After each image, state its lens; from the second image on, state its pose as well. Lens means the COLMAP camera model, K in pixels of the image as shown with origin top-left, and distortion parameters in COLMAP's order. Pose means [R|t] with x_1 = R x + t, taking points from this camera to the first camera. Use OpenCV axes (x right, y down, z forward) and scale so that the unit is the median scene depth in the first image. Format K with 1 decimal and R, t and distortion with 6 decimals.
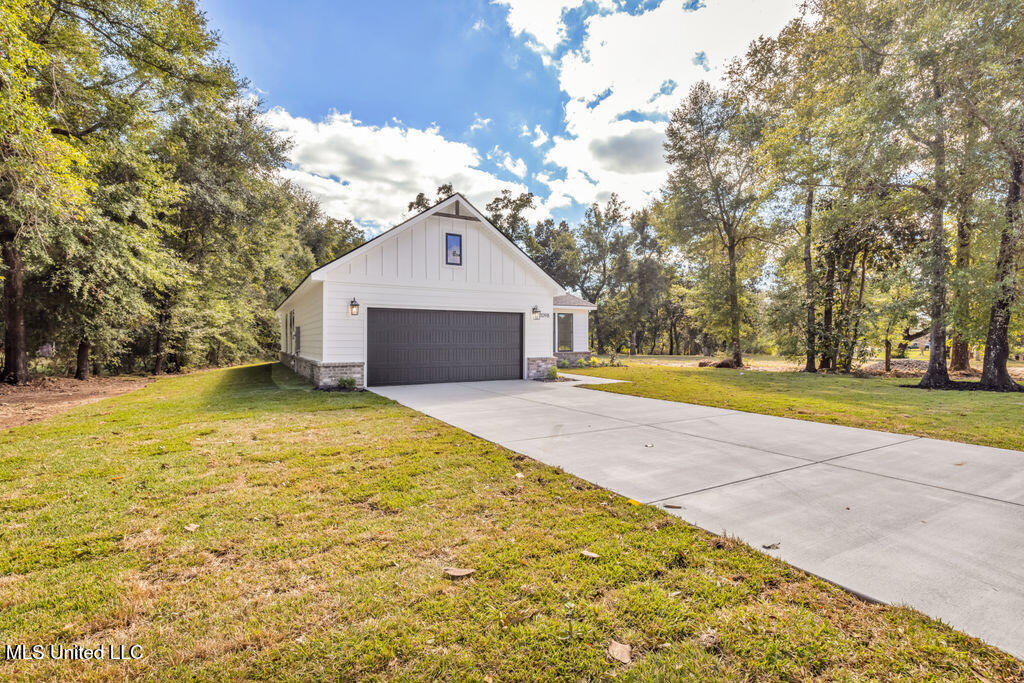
lens RADIAL K [[476.2, 0, 511.0], [0, 476.2, 340.0], [0, 0, 1]] dist [-0.001458, -0.000141]
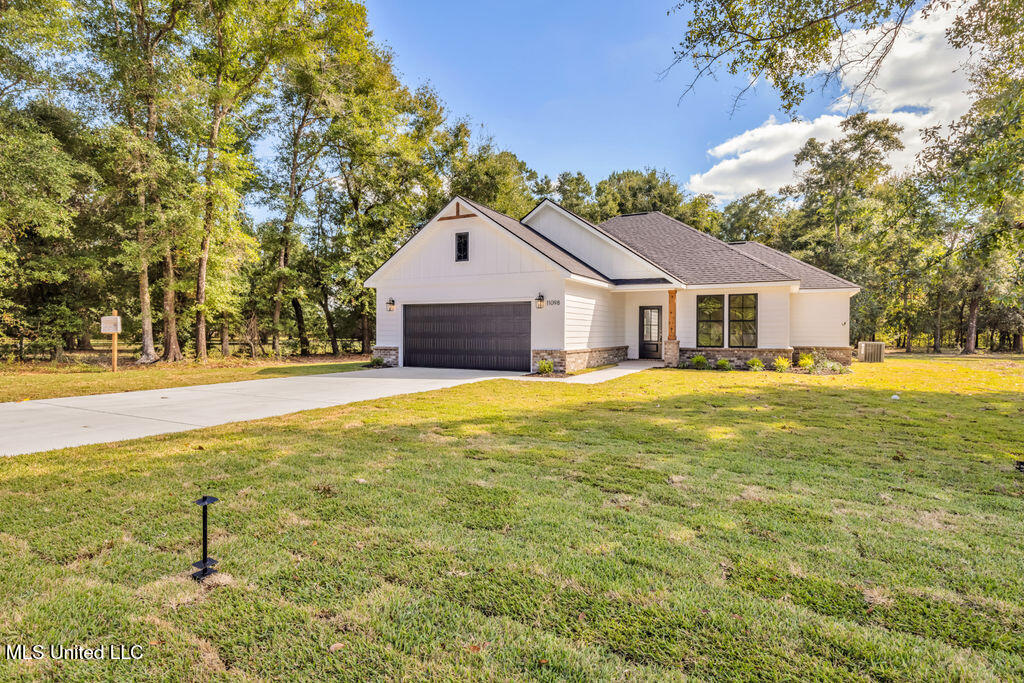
lens RADIAL K [[536.7, 0, 511.1], [0, 536.7, 341.0], [0, 0, 1]] dist [0.019917, -0.001078]
pose [[0.536202, 0.019701, -0.843860, 0.889858], [-0.004612, 0.999781, 0.020410, -0.000990], [0.844077, -0.007052, 0.536176, 0.394323]]
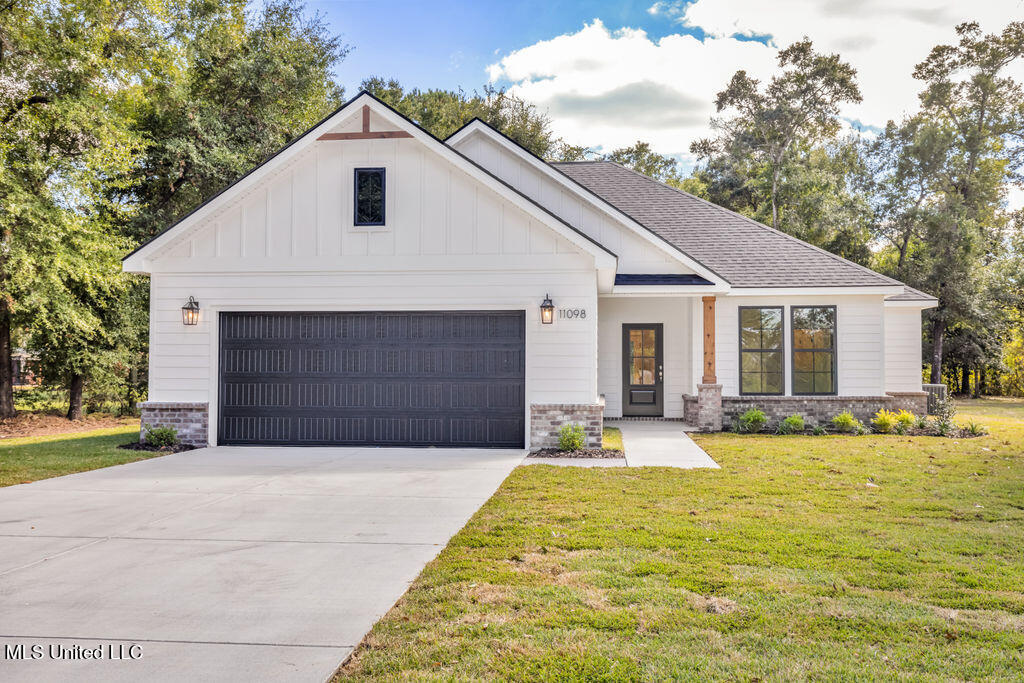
lens RADIAL K [[937.6, 0, 511.6], [0, 937.6, 341.5], [0, 0, 1]] dist [0.043700, 0.000000]
pose [[0.813996, -0.013283, -0.580718, 0.561593], [-0.003085, 0.999626, -0.027189, -0.000220], [0.580862, 0.023923, 0.813650, 0.217264]]
